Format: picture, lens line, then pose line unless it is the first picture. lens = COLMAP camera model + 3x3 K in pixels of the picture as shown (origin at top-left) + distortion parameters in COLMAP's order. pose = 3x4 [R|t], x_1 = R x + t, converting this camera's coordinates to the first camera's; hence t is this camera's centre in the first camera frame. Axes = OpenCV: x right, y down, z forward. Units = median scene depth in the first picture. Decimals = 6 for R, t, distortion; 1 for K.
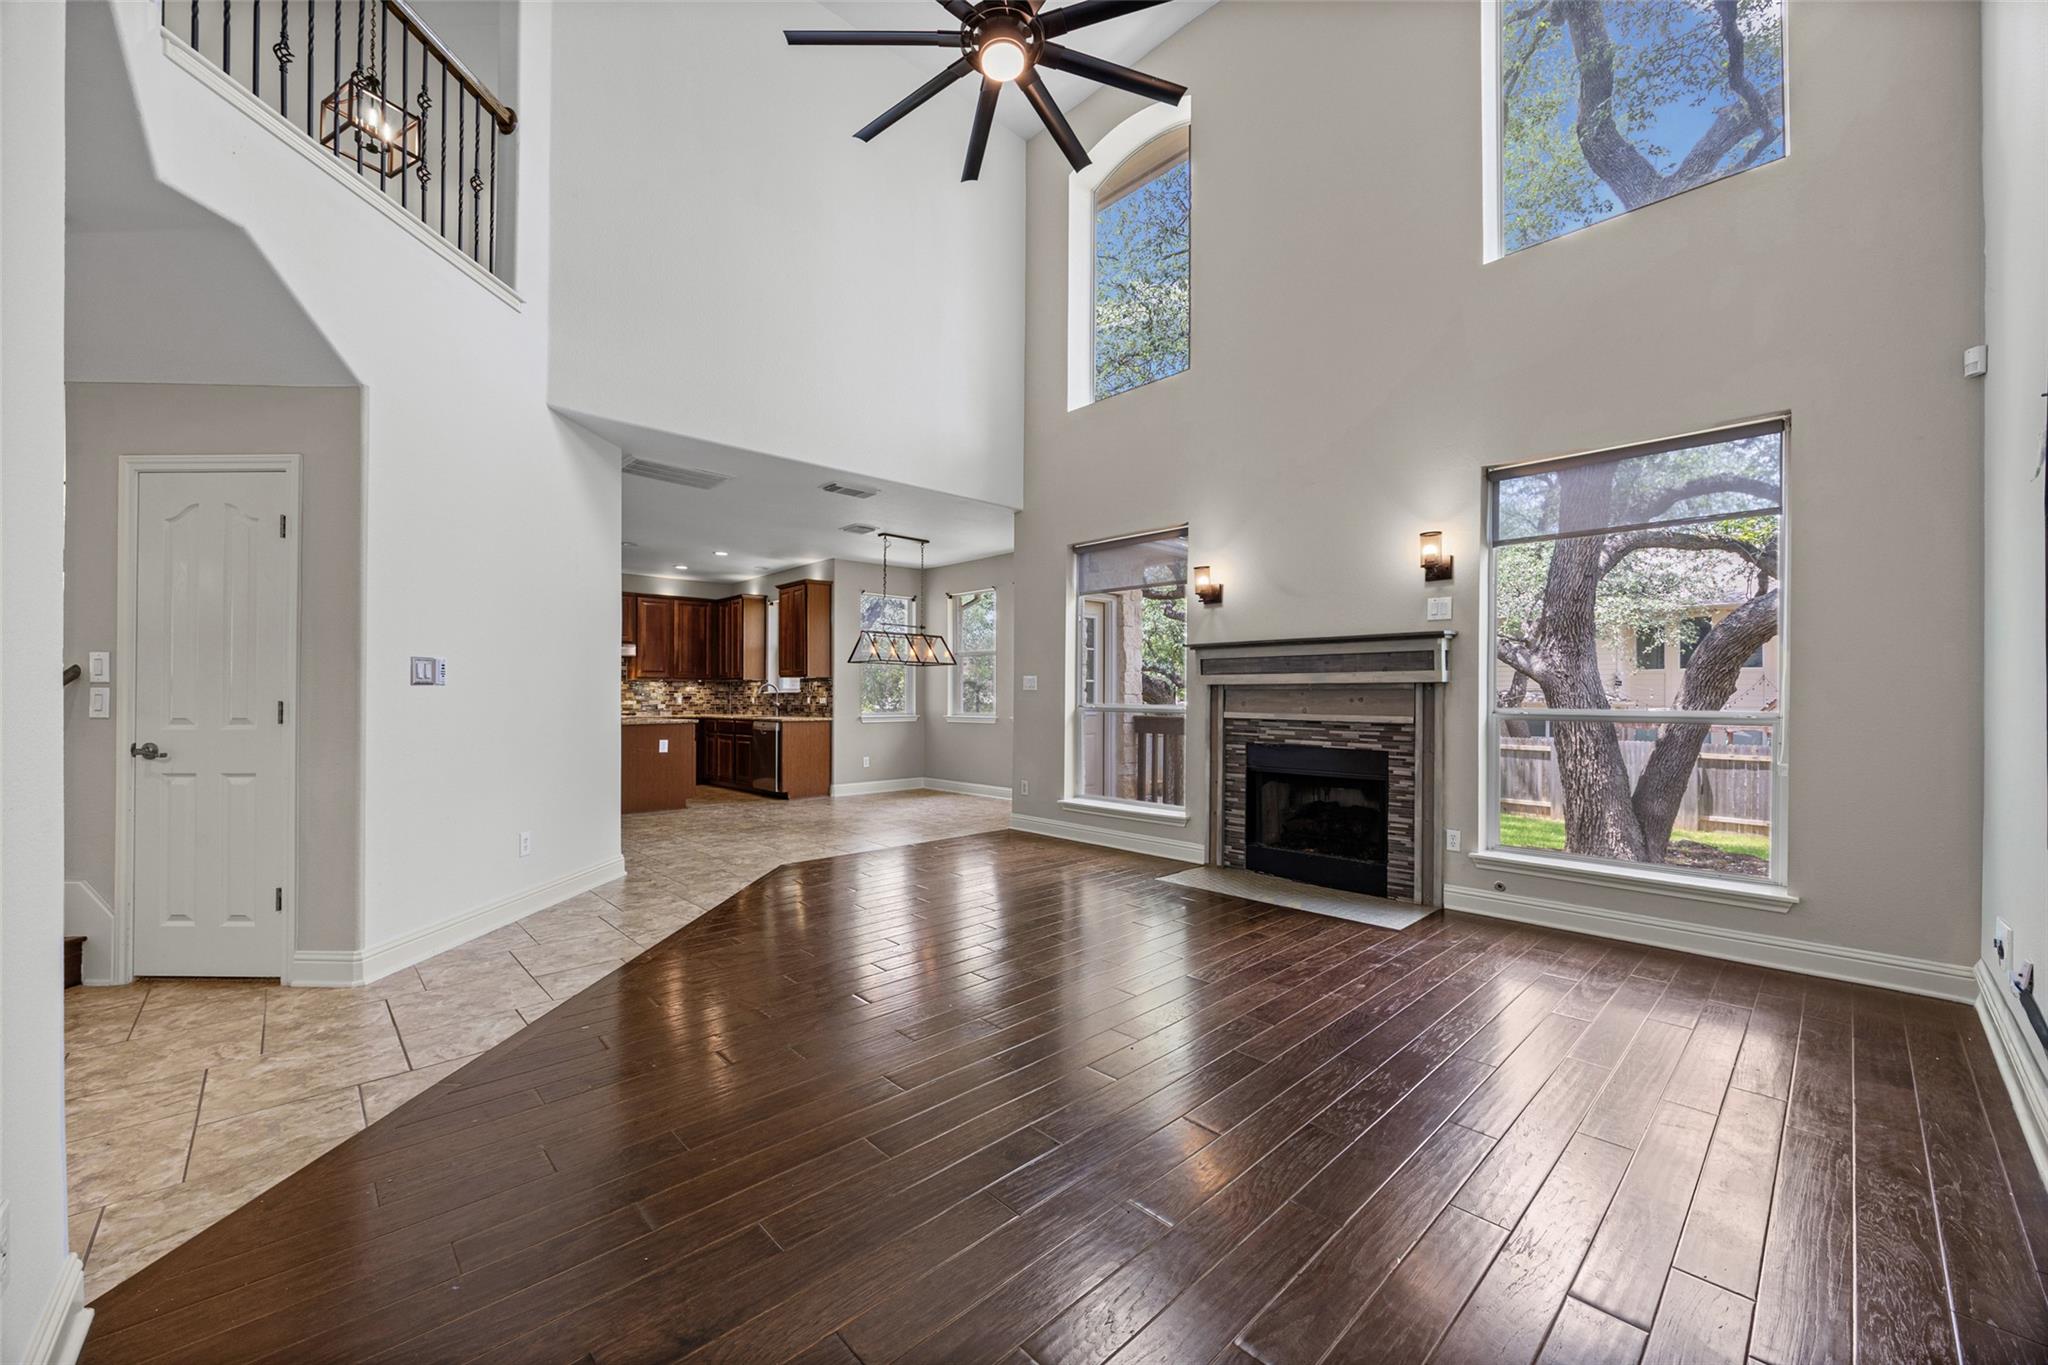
lens RADIAL K [[782.7, 0, 1020.3], [0, 782.7, 691.2], [0, 0, 1]] dist [0.002213, 0.000041]
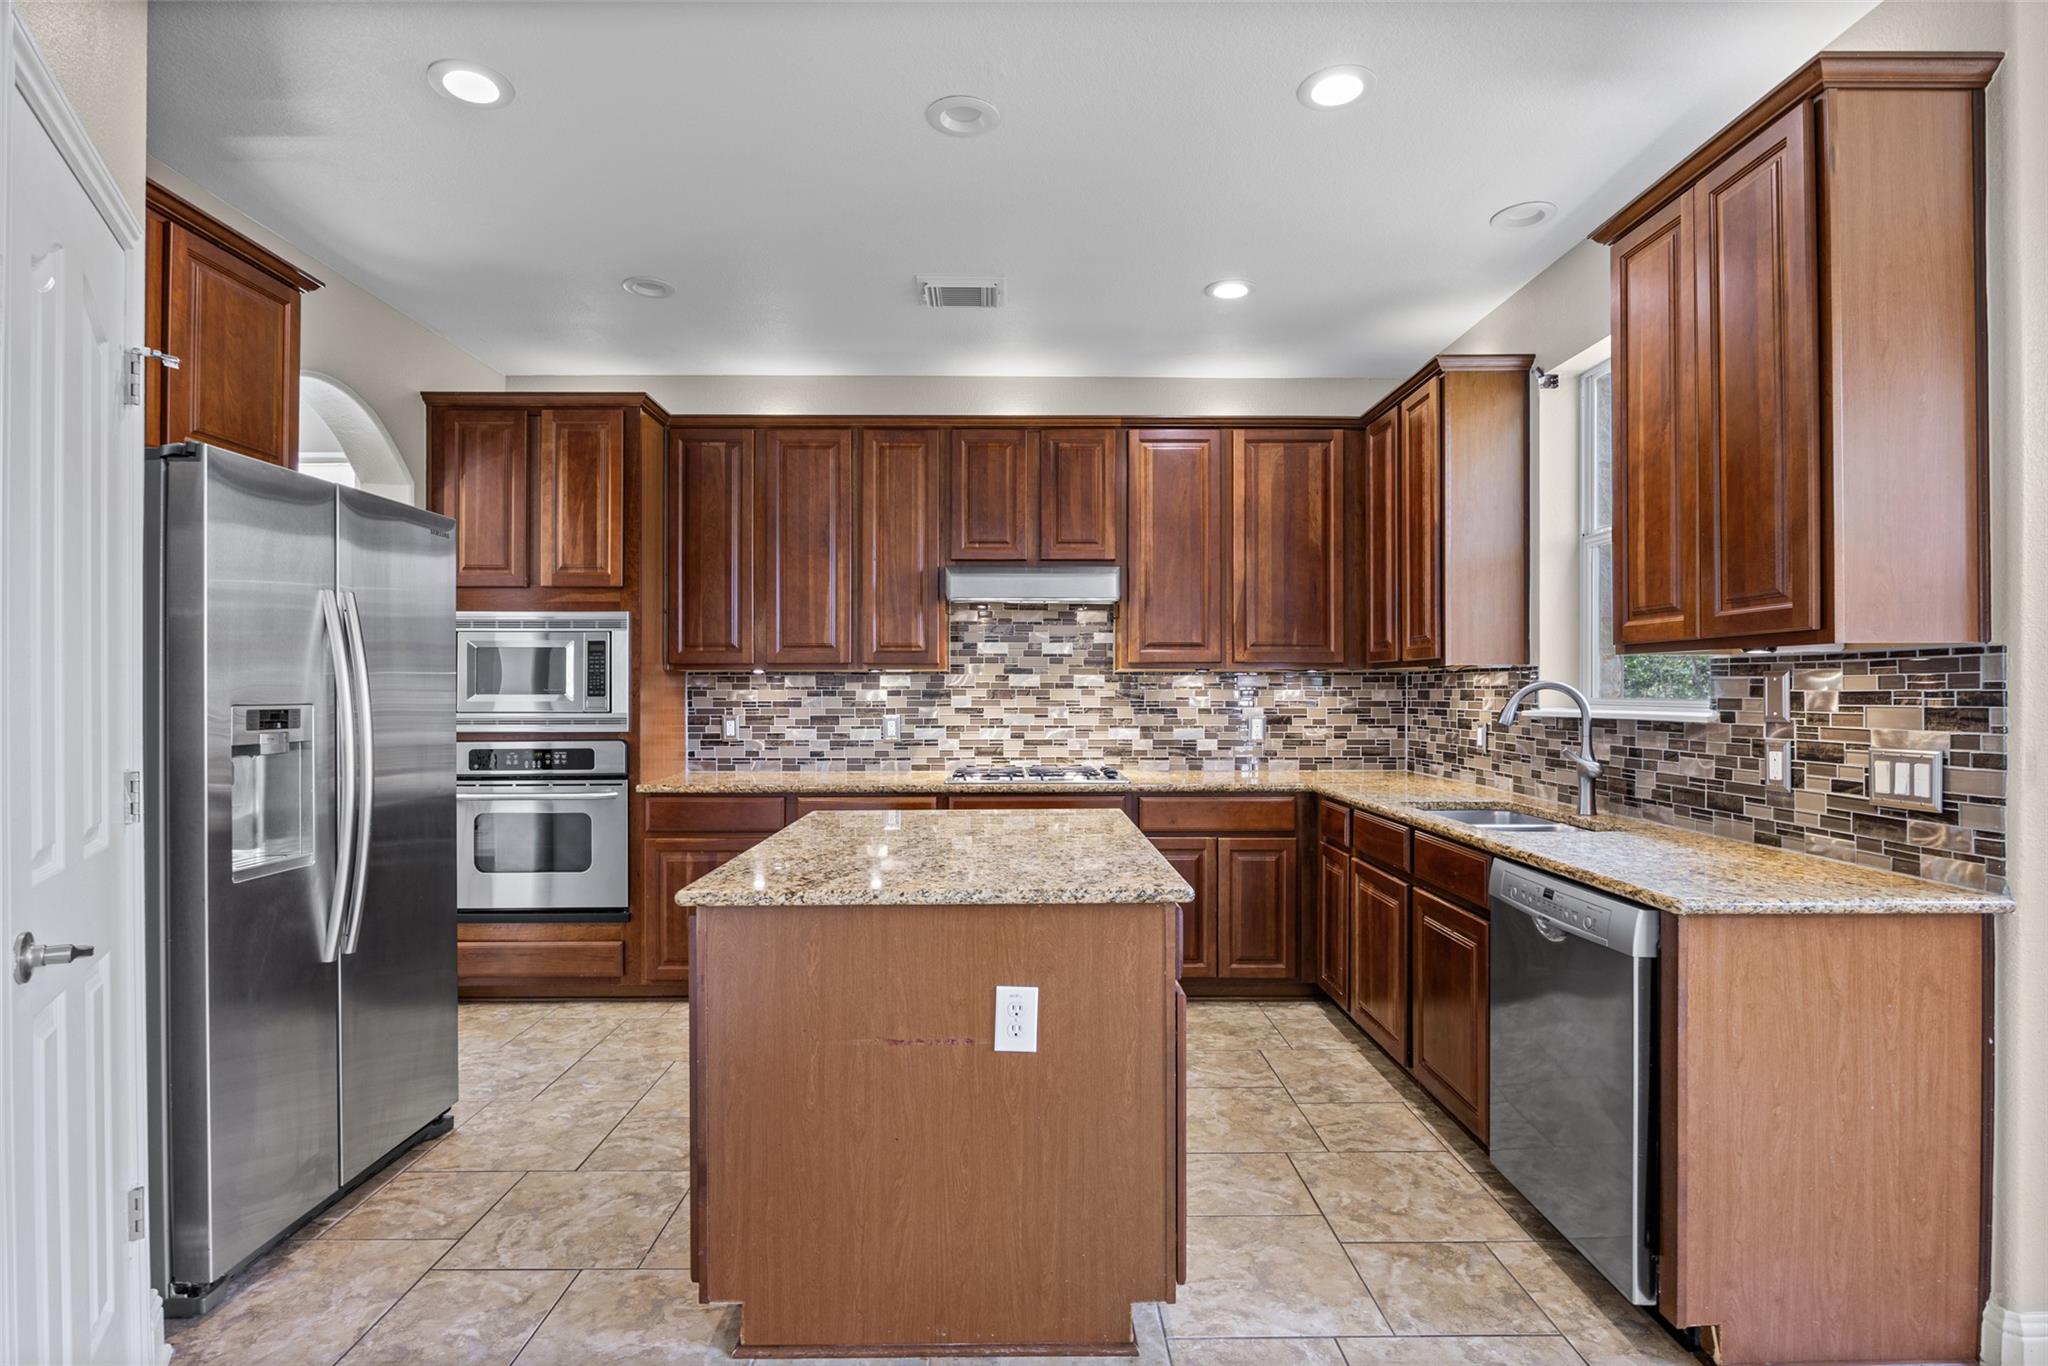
lens RADIAL K [[1002.0, 0, 1019.8], [0, 1002.0, 687.1], [0, 0, 1]] dist [-0.009953, 0.001094]
pose [[0.734647, -0.000096, -0.678450, -0.260384], [0.006270, 0.999958, 0.006648, -0.012179], [0.678421, -0.009137, 0.734617, 0.740851]]
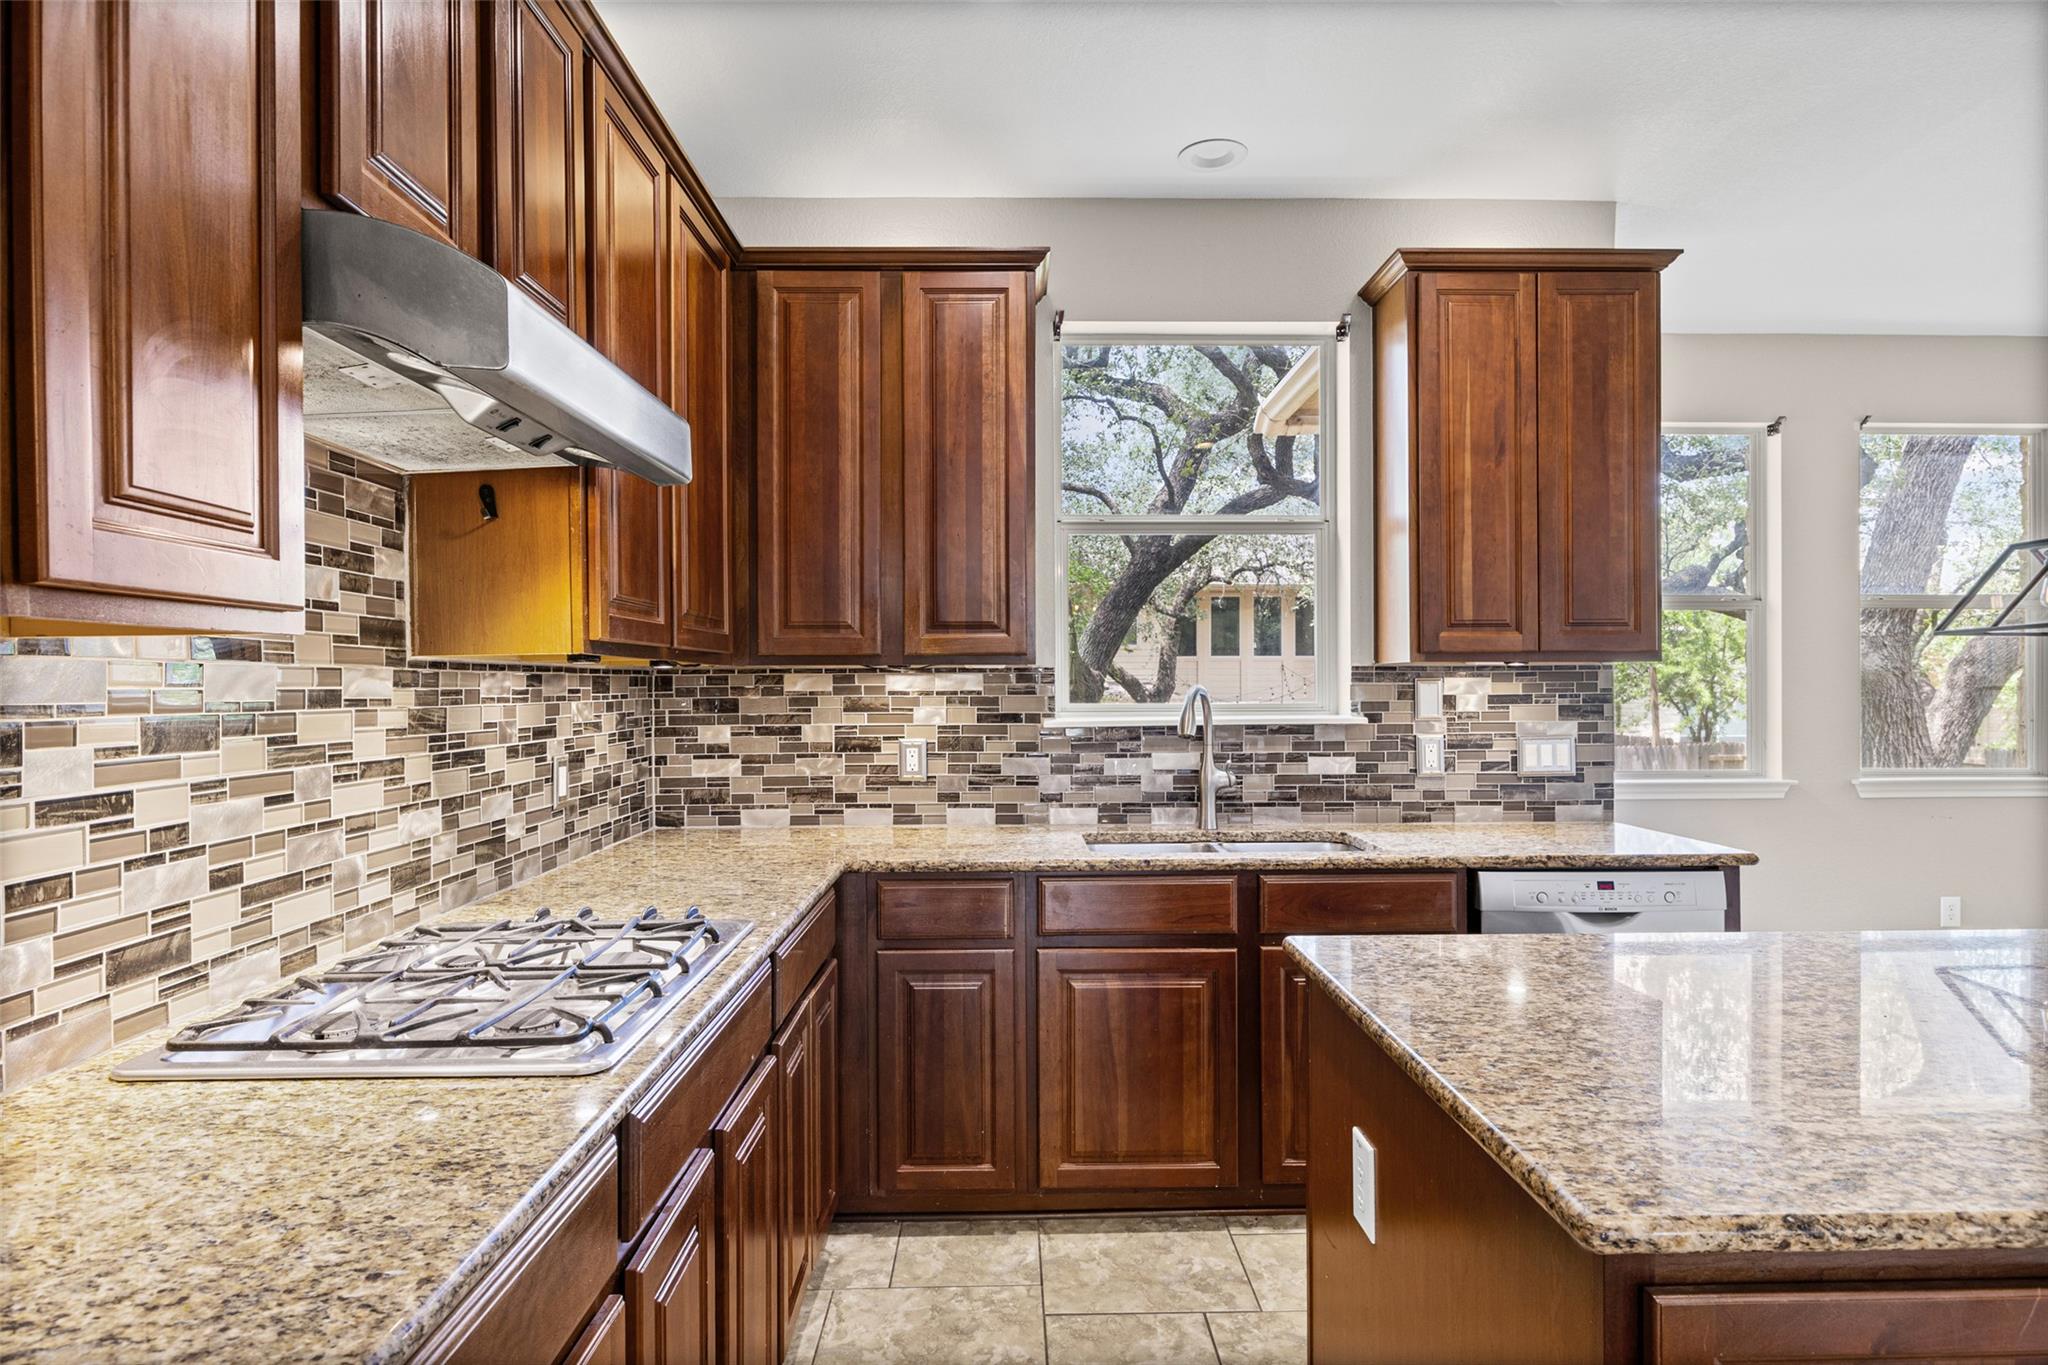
lens RADIAL K [[1139.2, 0, 1033.3], [0, 1139.2, 687.8], [0, 0, 1]] dist [-0.004354, 0.000293]
pose [[0.670596, -0.004303, 0.741810, -0.671473], [-0.003768, 0.999951, 0.009207, -0.013399], [-0.741813, -0.008970, 0.670547, 0.927453]]
